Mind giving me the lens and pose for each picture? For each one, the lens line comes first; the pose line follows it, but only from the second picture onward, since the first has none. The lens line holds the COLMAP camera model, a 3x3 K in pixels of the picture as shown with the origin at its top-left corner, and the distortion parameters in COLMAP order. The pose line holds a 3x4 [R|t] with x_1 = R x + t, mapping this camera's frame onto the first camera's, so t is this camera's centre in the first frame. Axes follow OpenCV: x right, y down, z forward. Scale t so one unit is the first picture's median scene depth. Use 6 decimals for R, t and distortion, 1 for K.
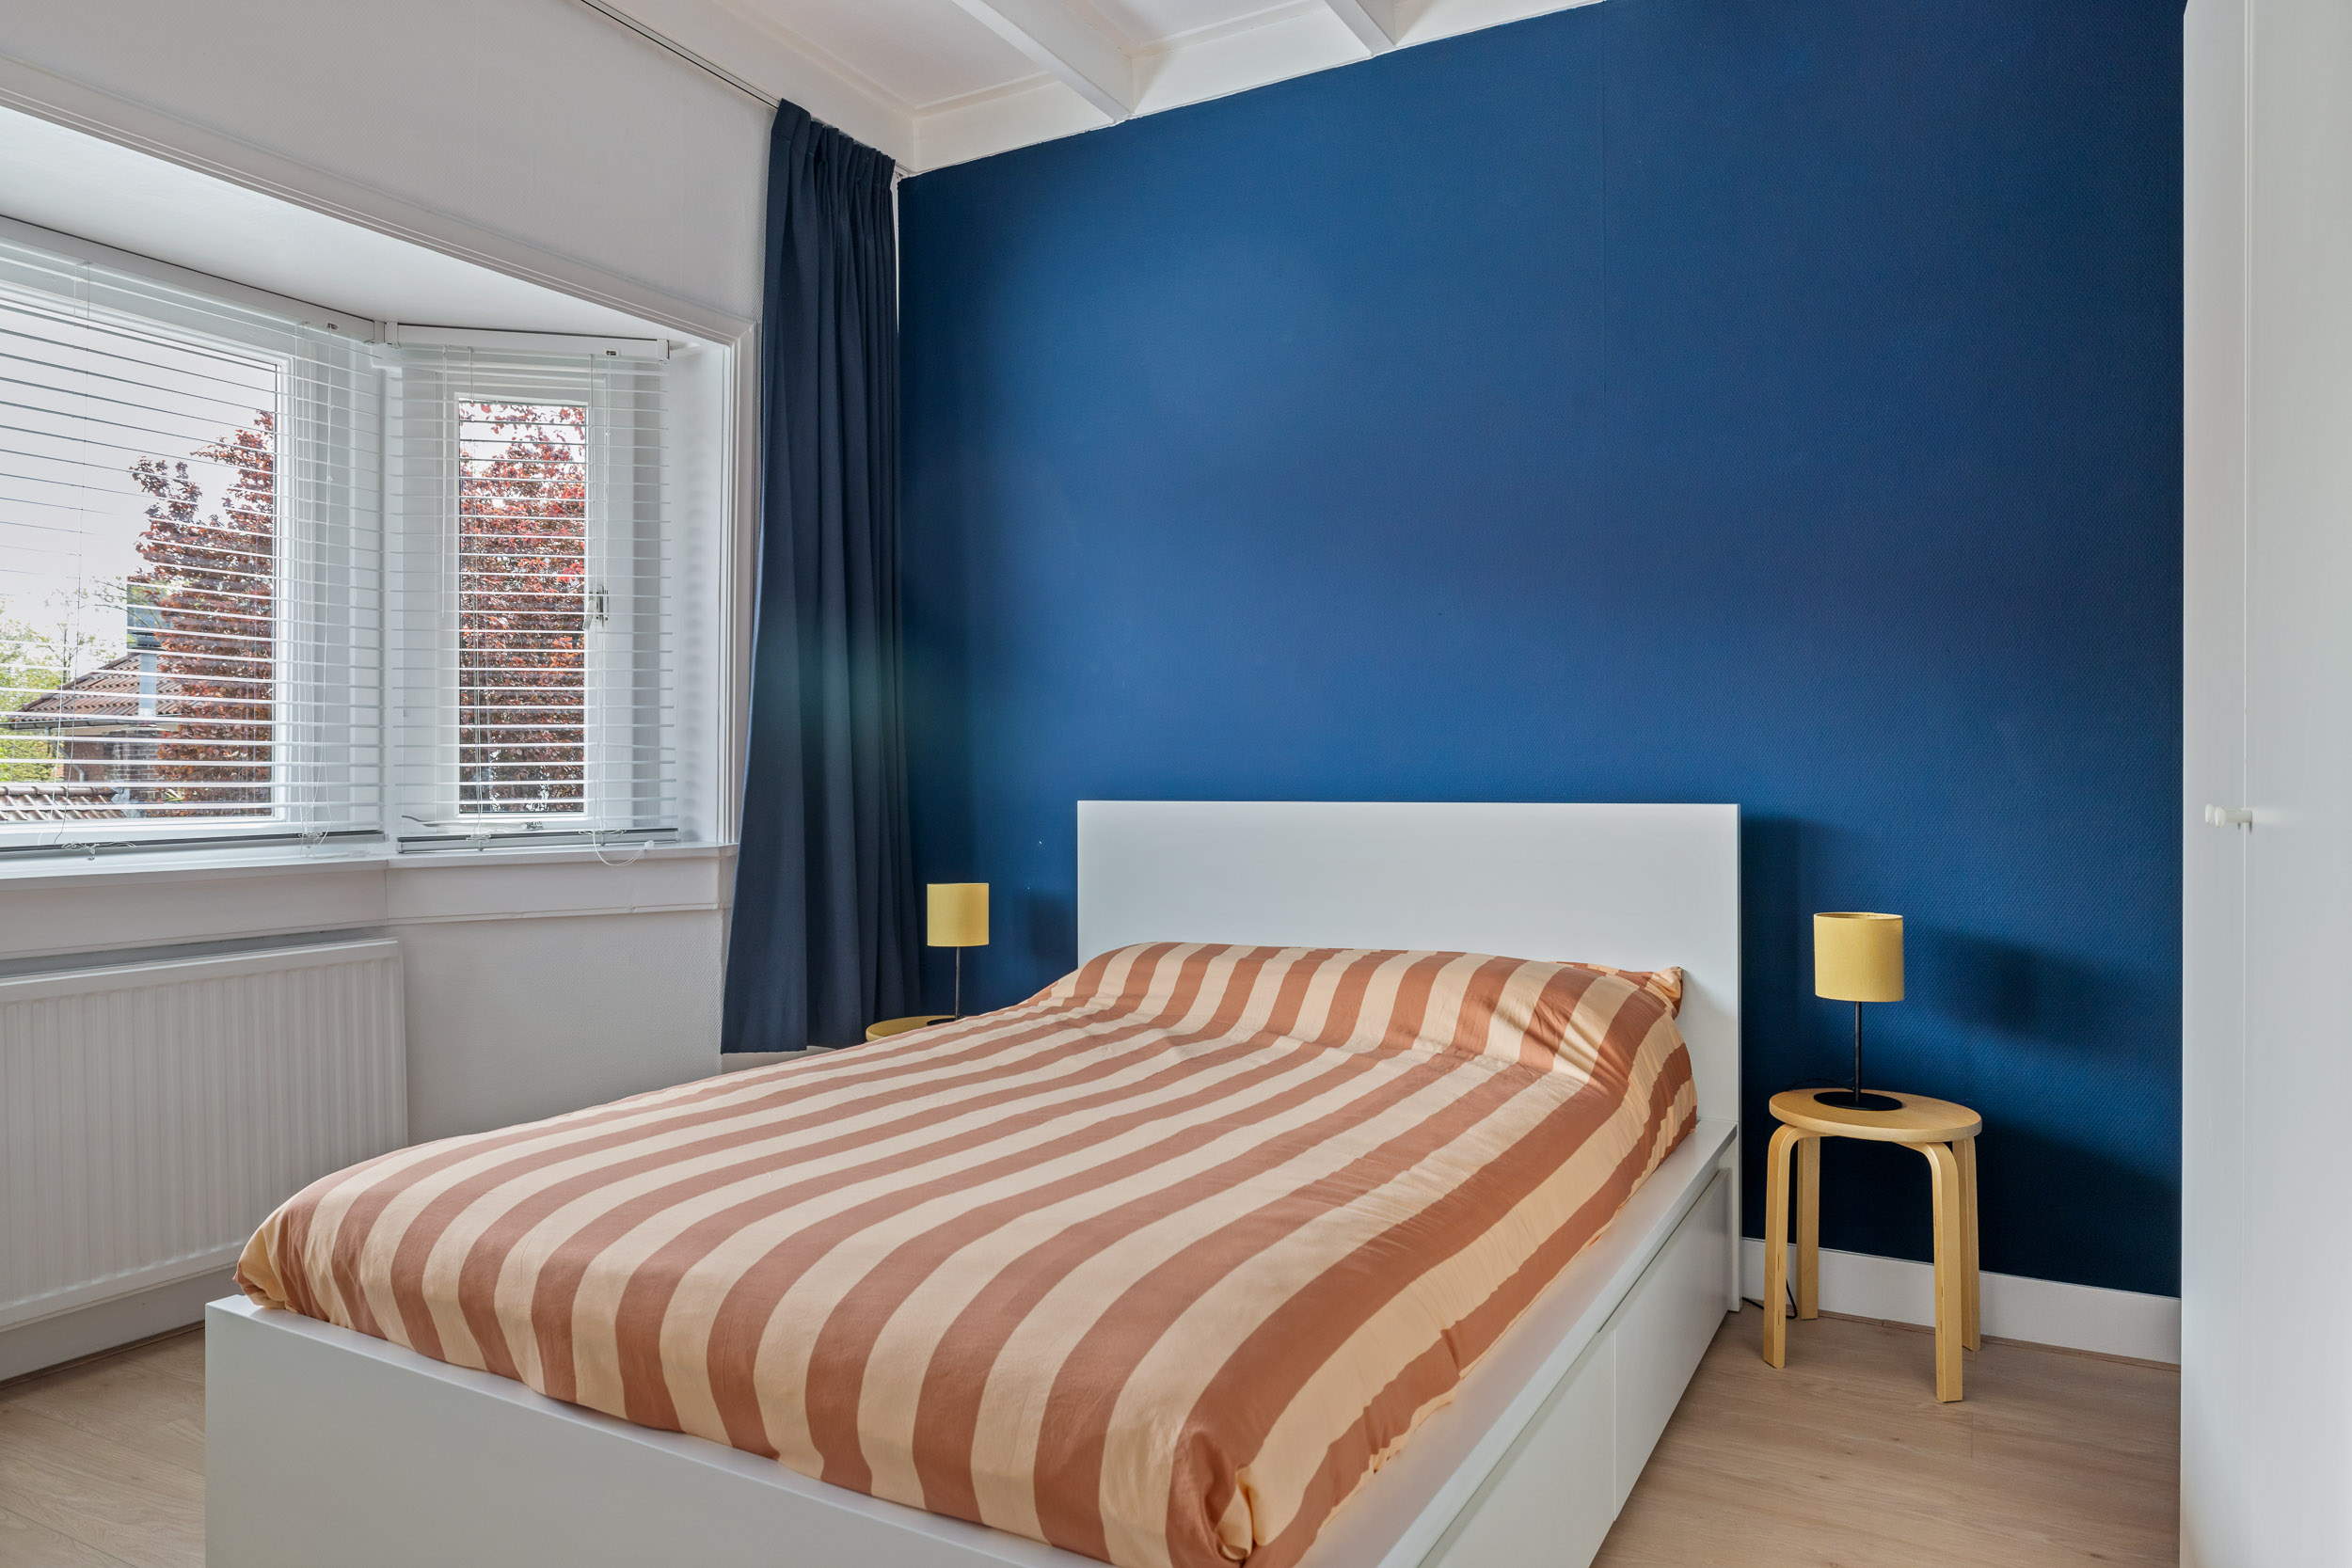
lens RADIAL K [[1499.3, 0, 1178.8], [0, 1499.3, 779.2], [0, 0, 1]] dist [-0.006569, -0.003328]
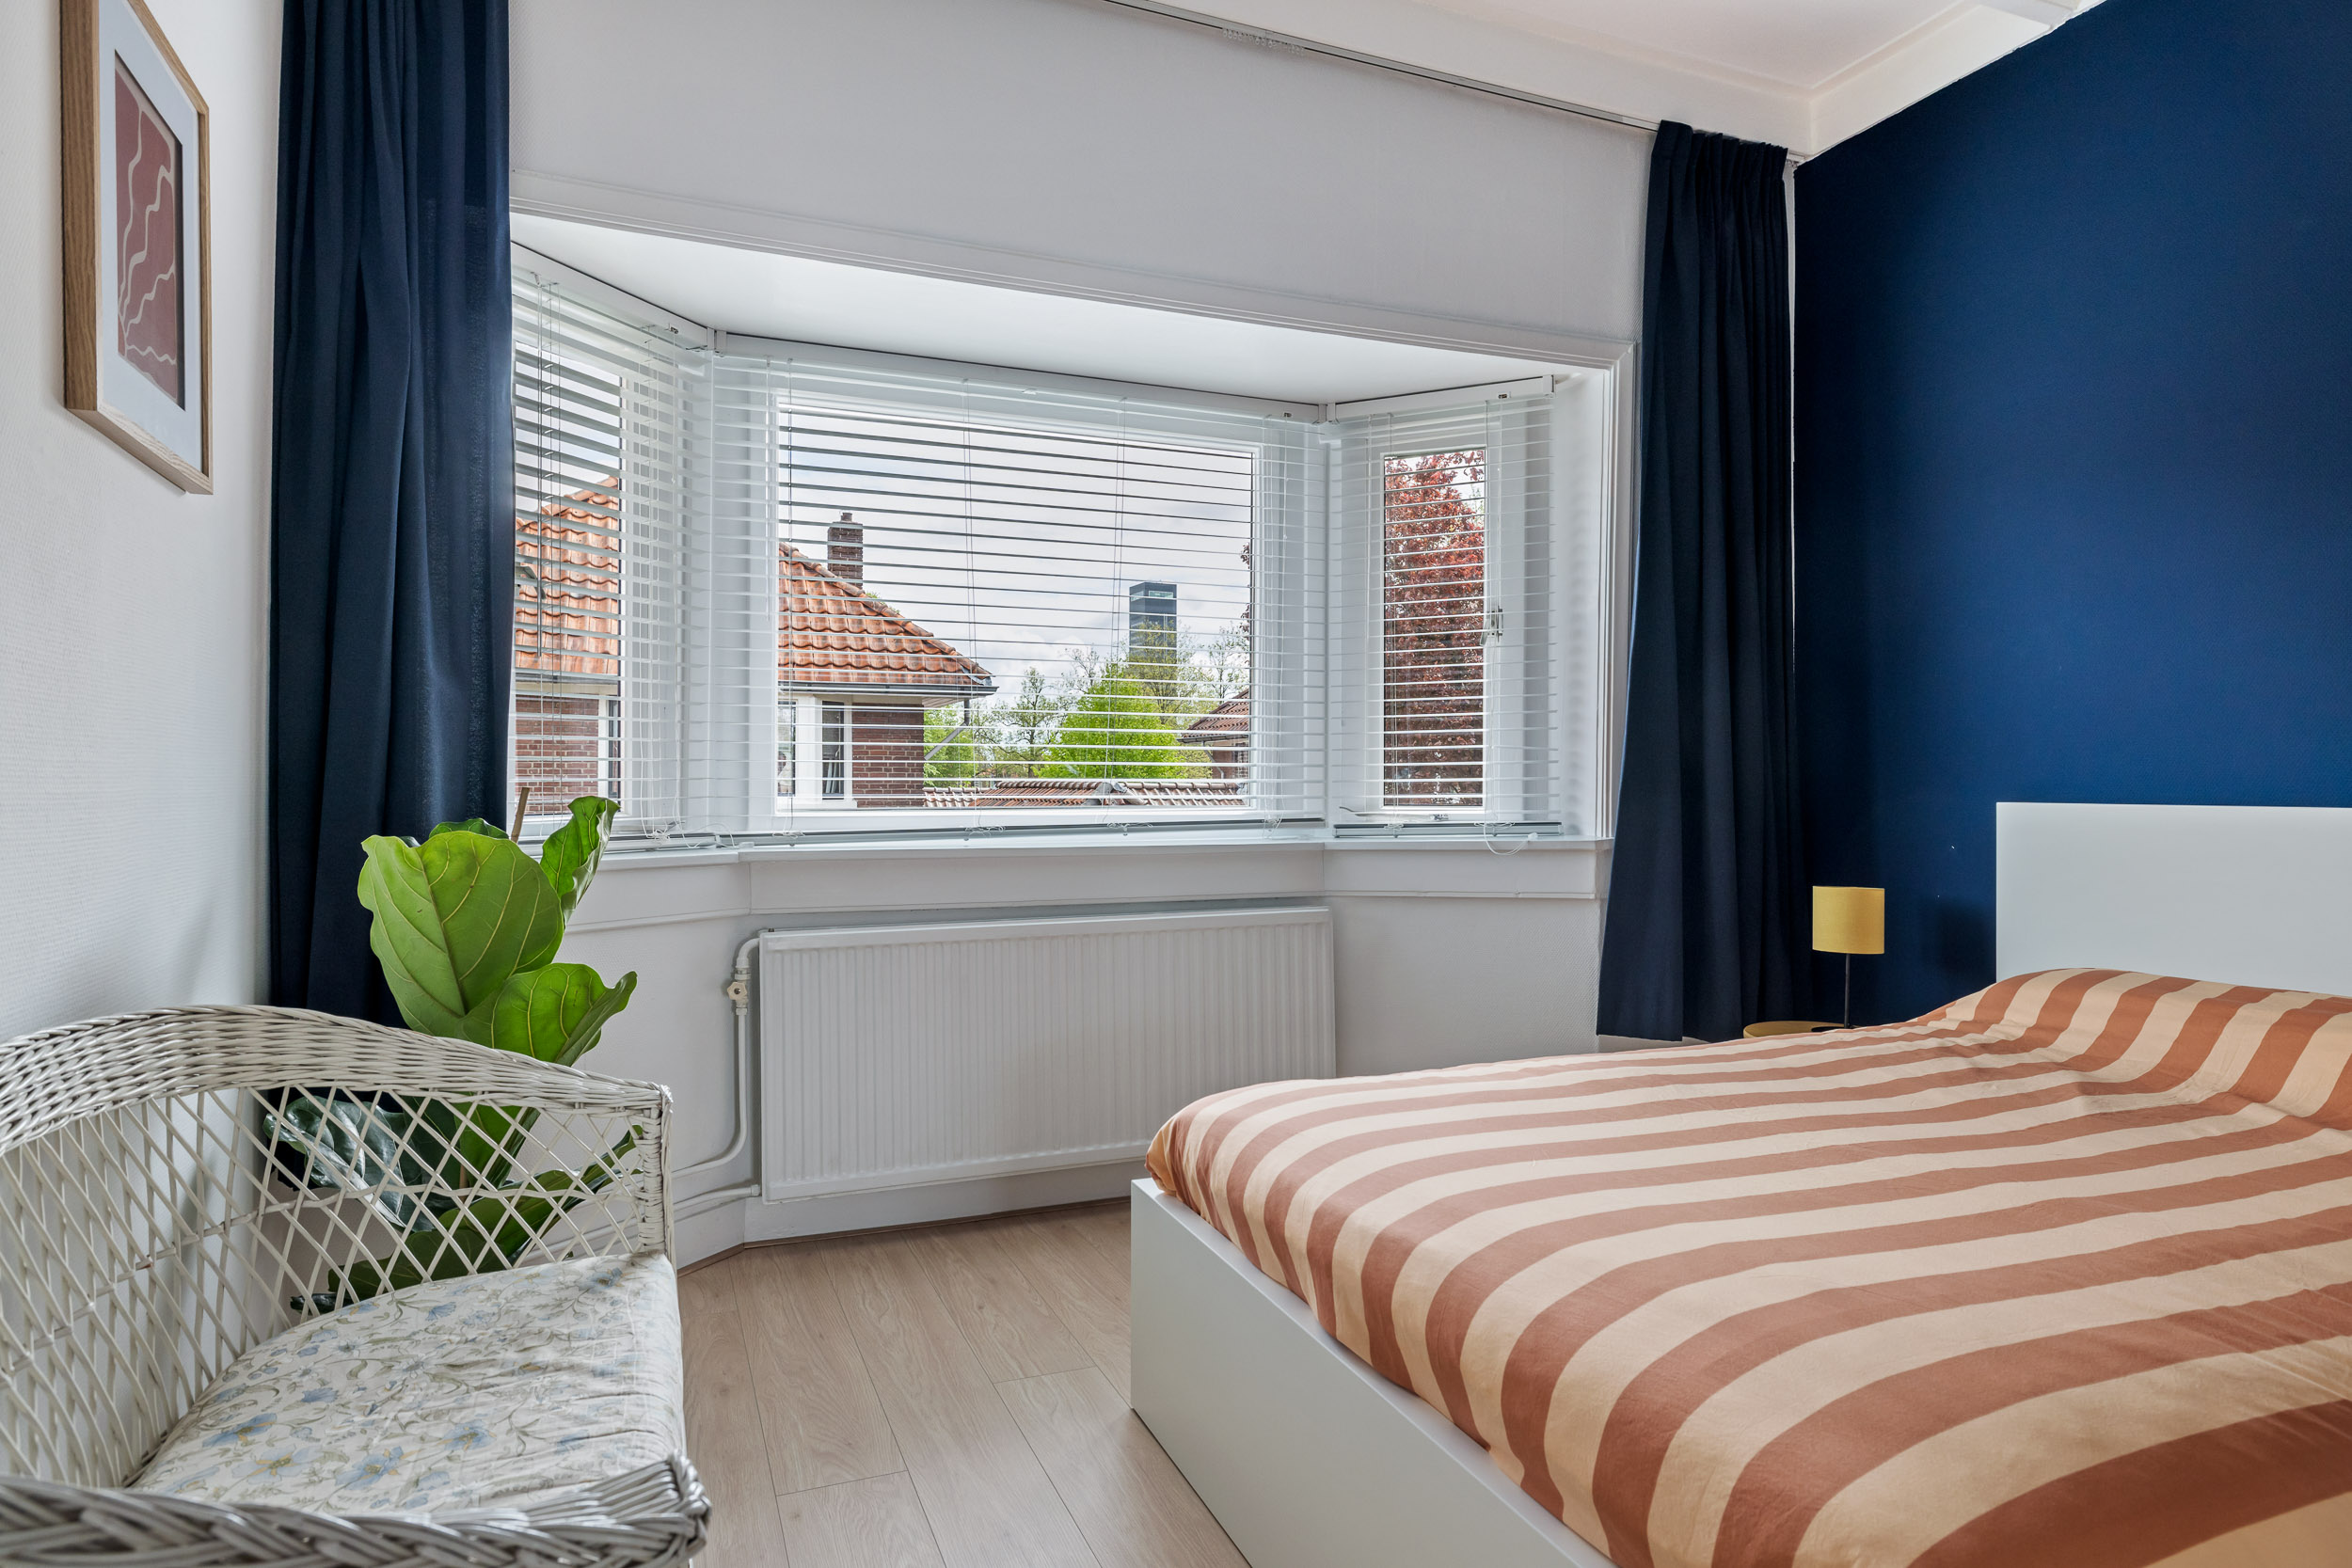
lens RADIAL K [[1317.2, 0, 1168.5], [0, 1317.2, 782.0], [0, 0, 1]] dist [0.001681, -0.000730]
pose [[0.767662, 0.003378, -0.640846, 0.067495], [-0.001357, 0.999992, 0.003645, 0.000487], [0.640853, -0.001928, 0.767661, 0.091541]]
